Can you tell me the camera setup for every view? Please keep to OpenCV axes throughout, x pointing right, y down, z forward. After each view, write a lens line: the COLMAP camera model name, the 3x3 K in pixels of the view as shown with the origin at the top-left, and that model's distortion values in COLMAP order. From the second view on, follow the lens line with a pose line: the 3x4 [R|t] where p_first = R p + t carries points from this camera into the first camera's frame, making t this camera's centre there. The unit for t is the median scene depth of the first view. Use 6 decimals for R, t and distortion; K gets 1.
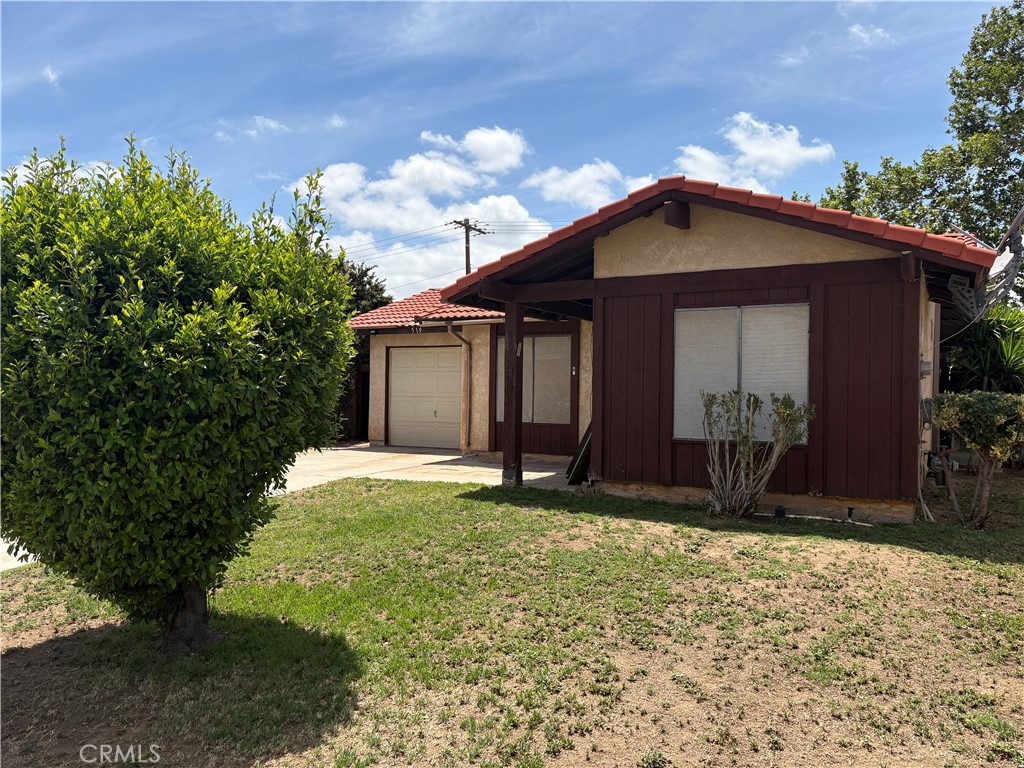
lens RADIAL K [[788.5, 0, 511.4], [0, 788.5, 389.5], [0, 0, 1]] dist [0.073466, -0.092550]
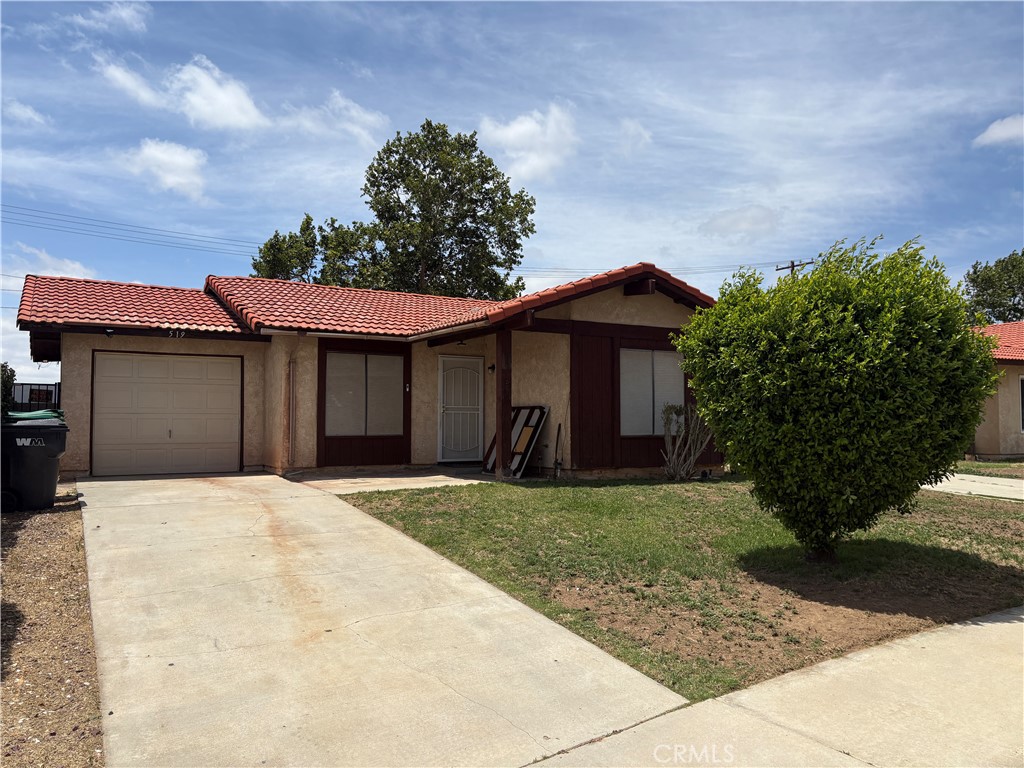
lens RADIAL K [[788.8, 0, 534.1], [0, 788.8, 392.7], [0, 0, 1]] dist [0.002822, -0.005601]
pose [[0.477450, 0.023054, 0.878357, -0.821118], [0.002936, 0.999608, -0.027832, 0.015540], [-0.878654, 0.015867, 0.477195, 0.307871]]
